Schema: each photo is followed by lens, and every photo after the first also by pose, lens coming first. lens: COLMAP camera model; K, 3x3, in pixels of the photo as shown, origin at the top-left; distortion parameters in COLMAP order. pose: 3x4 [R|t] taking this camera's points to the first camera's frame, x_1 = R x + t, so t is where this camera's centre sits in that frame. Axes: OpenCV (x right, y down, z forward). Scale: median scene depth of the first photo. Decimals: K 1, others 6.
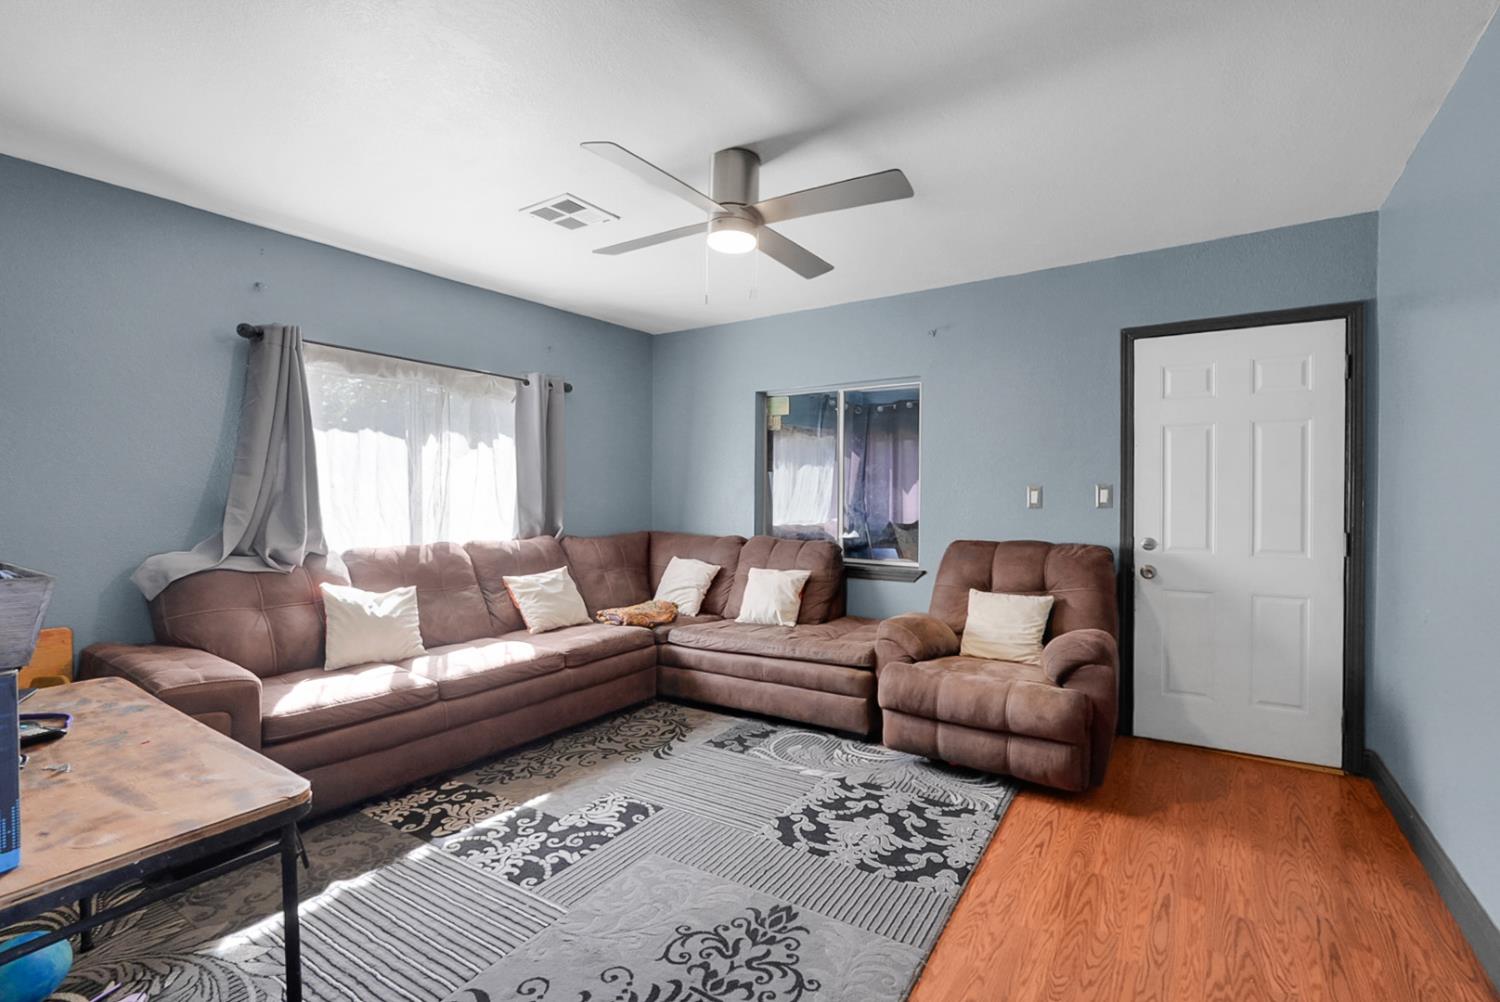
lens RADIAL K [[681.0, 0, 738.1], [0, 681.0, 492.9], [0, 0, 1]] dist [0.004800, 0.001489]
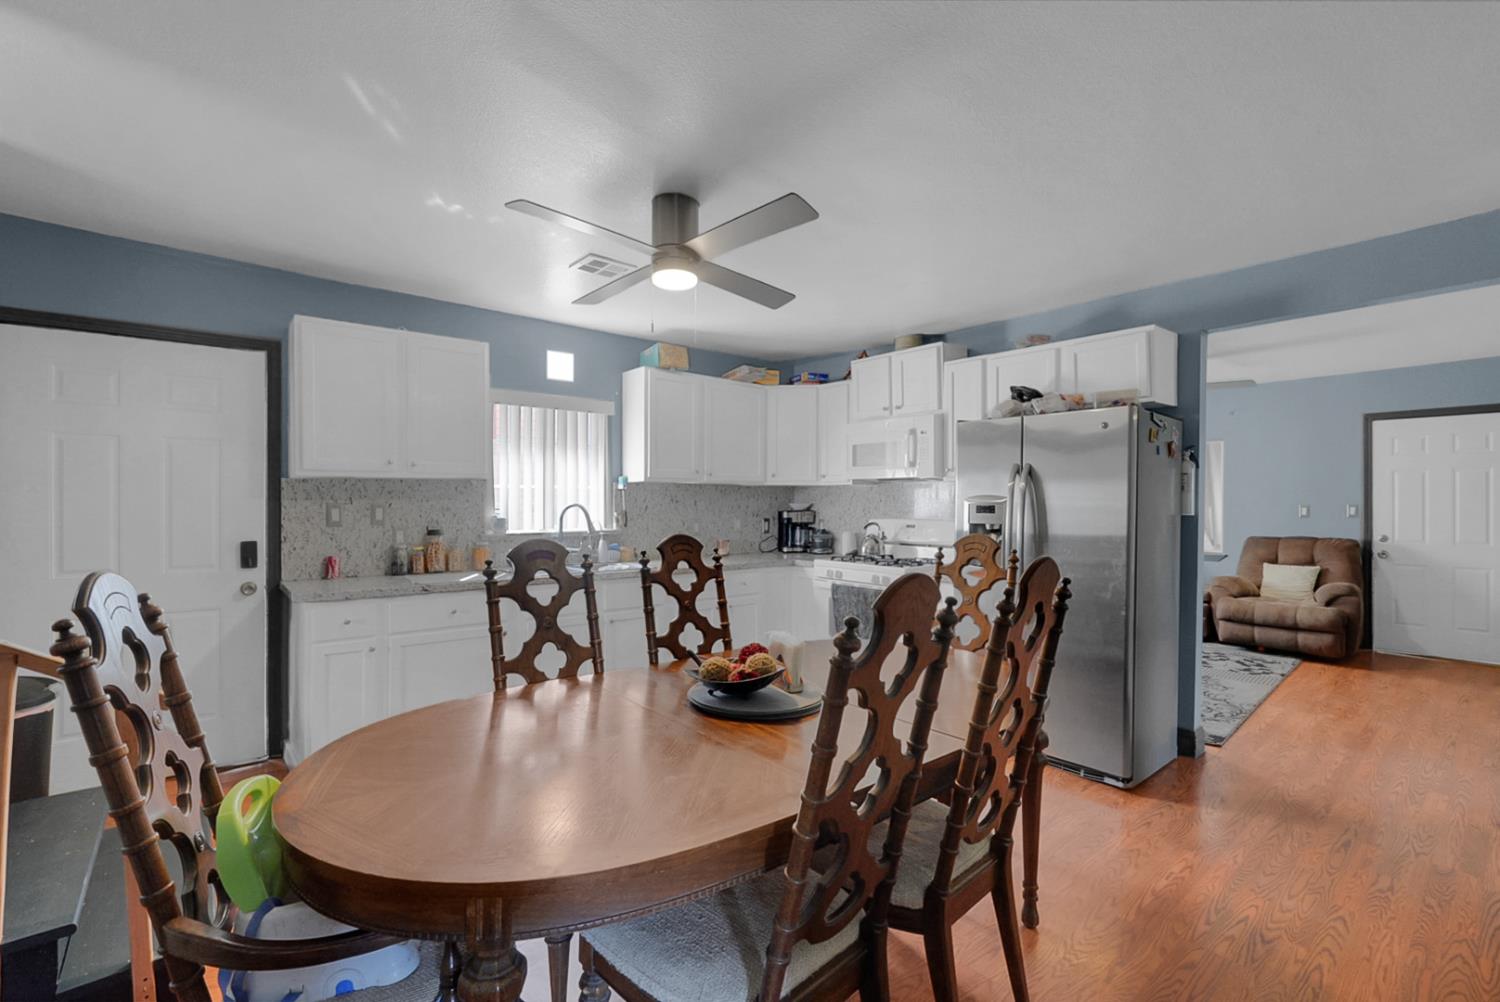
lens RADIAL K [[681.0, 0, 763.6], [0, 681.0, 500.7], [0, 0, 1]] dist [0.004800, 0.001489]
pose [[0.976922, 0.000454, -0.213596, -0.670977], [-0.002298, 0.999962, -0.008388, -0.002736], [0.213584, 0.008686, 0.976886, -1.231562]]
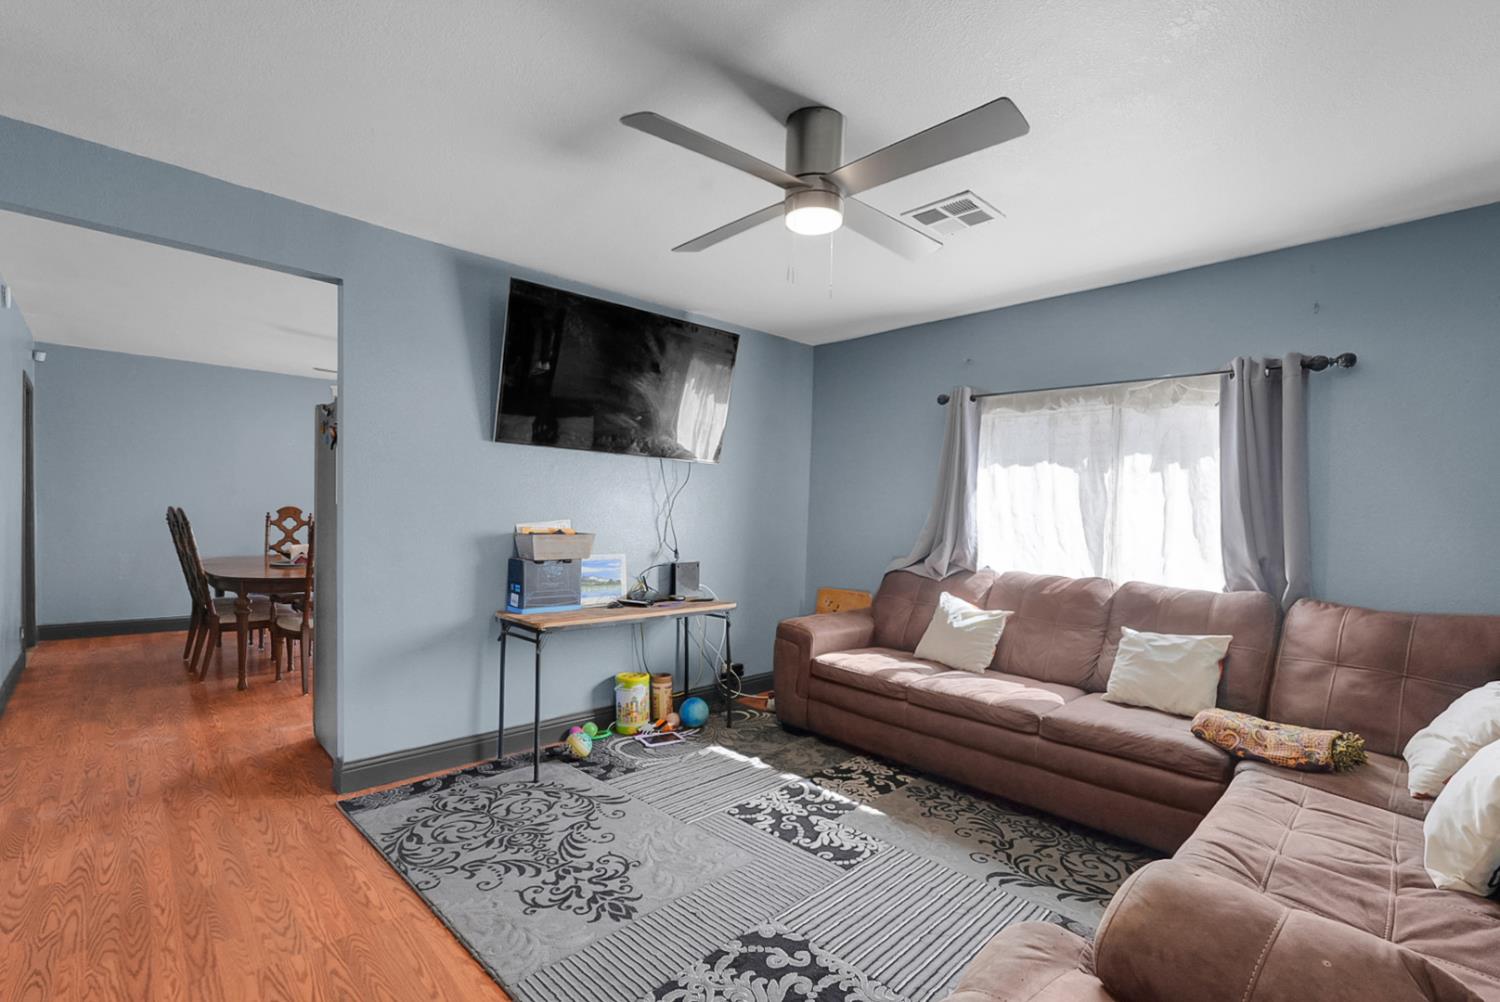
lens RADIAL K [[681.0, 0, 749.3], [0, 681.0, 513.5], [0, 0, 1]] dist [0.004800, 0.001489]
pose [[-0.204164, -0.005042, -0.978924, 0.735688], [-0.021468, 0.999769, -0.000672, -0.003981], [0.978701, 0.020879, -0.204225, 0.963603]]
